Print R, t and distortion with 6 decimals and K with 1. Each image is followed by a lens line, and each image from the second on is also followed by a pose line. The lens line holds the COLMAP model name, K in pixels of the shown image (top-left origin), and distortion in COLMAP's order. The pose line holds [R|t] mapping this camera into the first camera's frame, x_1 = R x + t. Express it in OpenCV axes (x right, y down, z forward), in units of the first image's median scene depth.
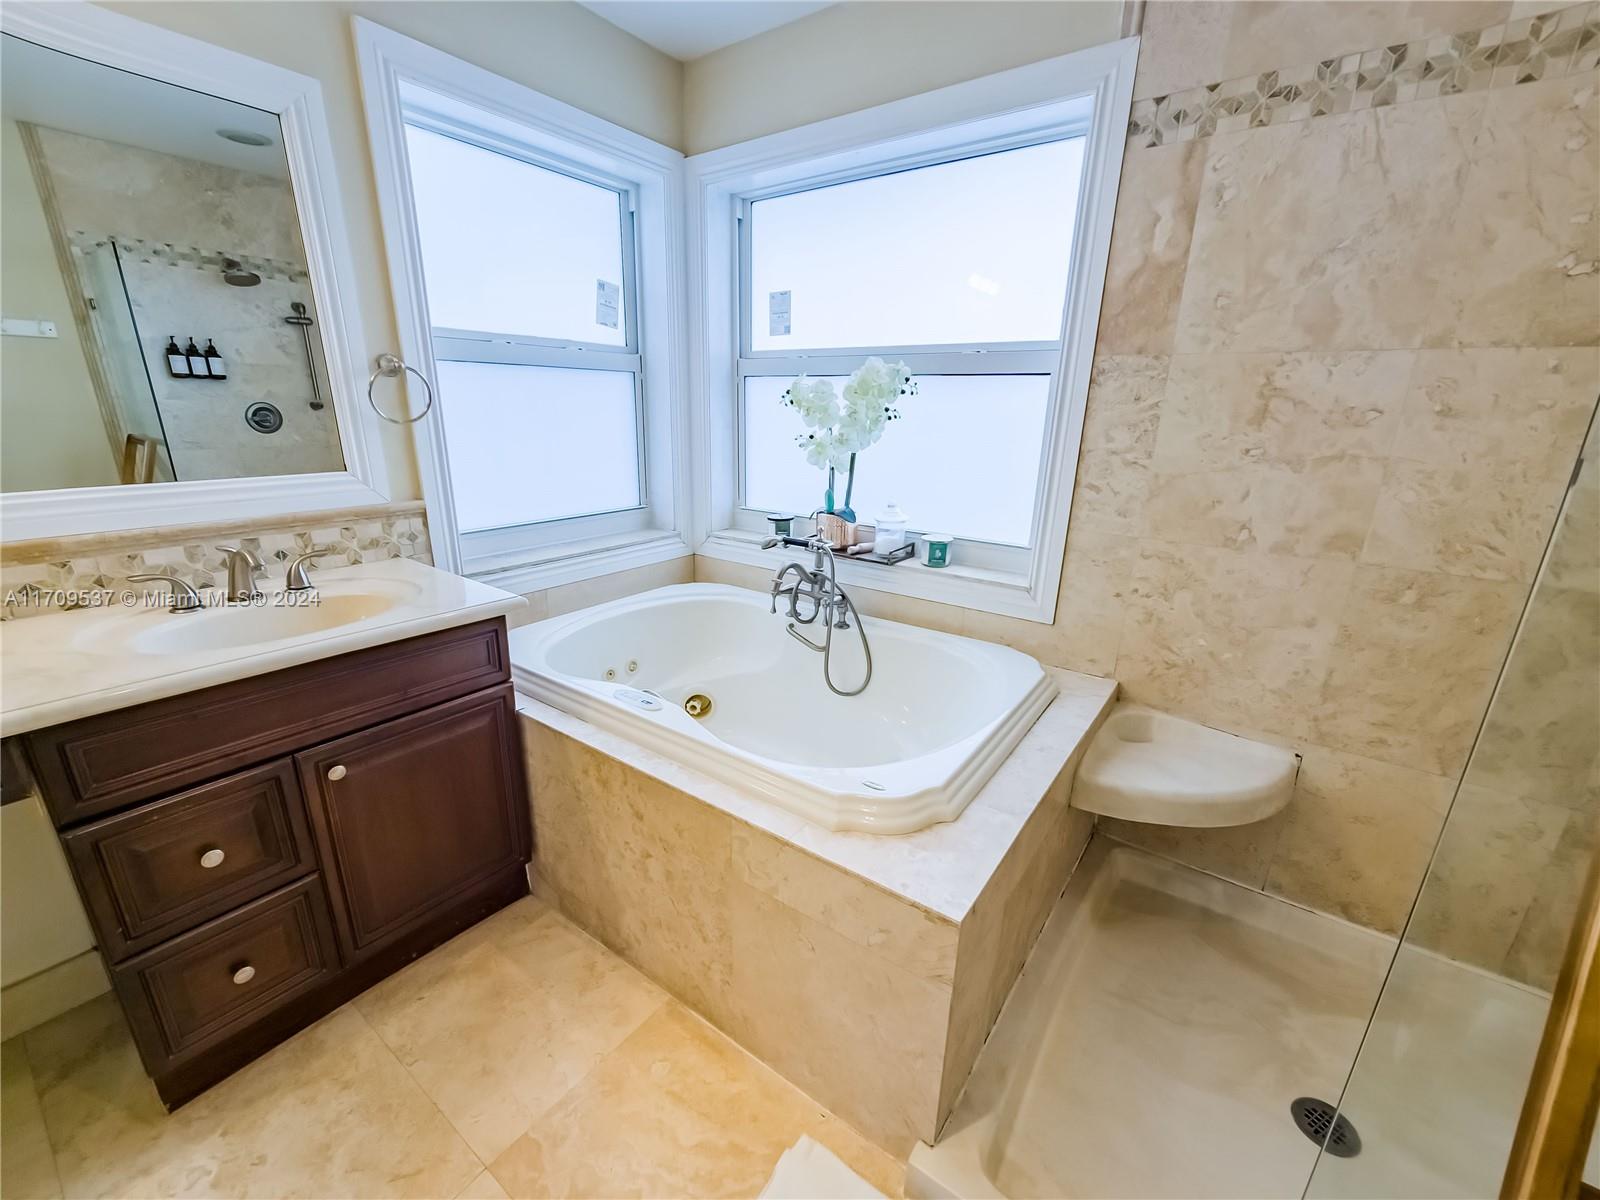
lens RADIAL K [[648.9, 0, 800.0], [0, 648.9, 600.0], [0, 0, 1]] dist [0.000230, -0.001283]
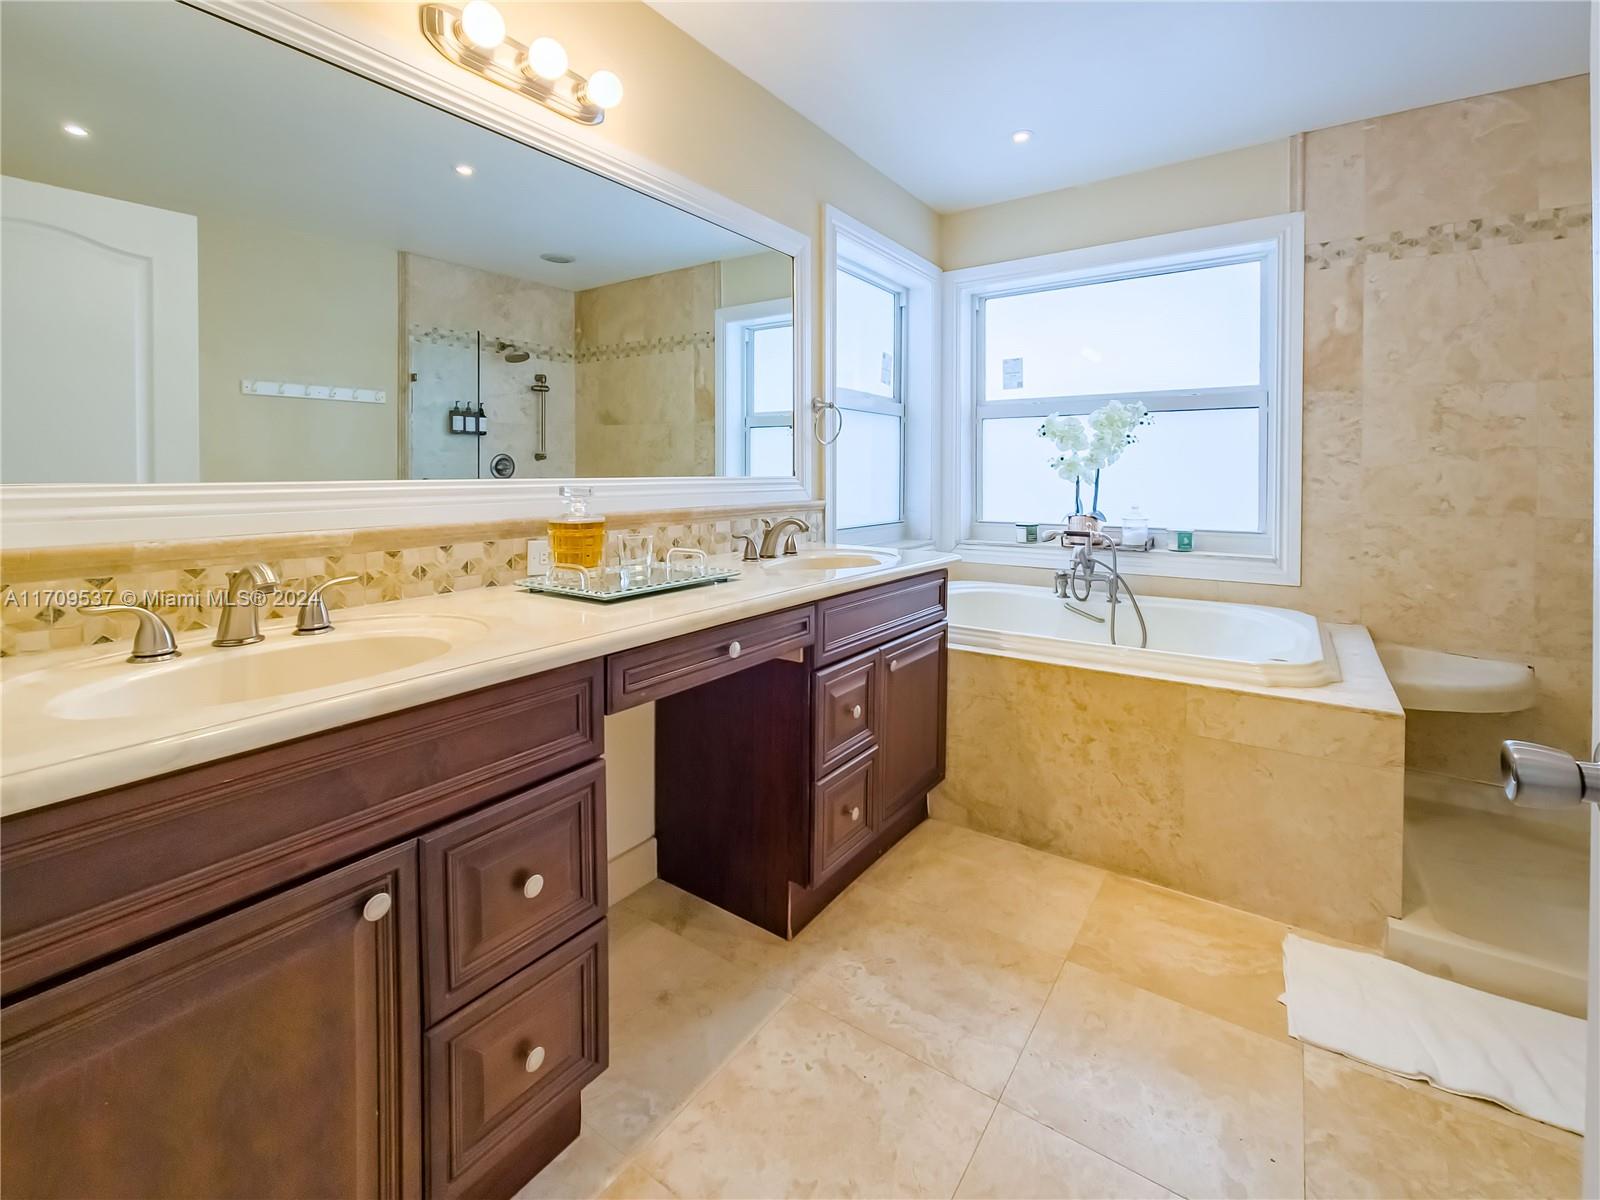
lens RADIAL K [[698.8, 0, 803.1], [0, 698.8, 477.2], [0, 0, 1]] dist [-0.001764, 0.001237]
pose [[0.999490, -0.016662, 0.027228, -0.759748], [0.023780, 0.957665, -0.286902, 0.245363], [-0.021295, 0.287403, 0.957573, -0.454158]]
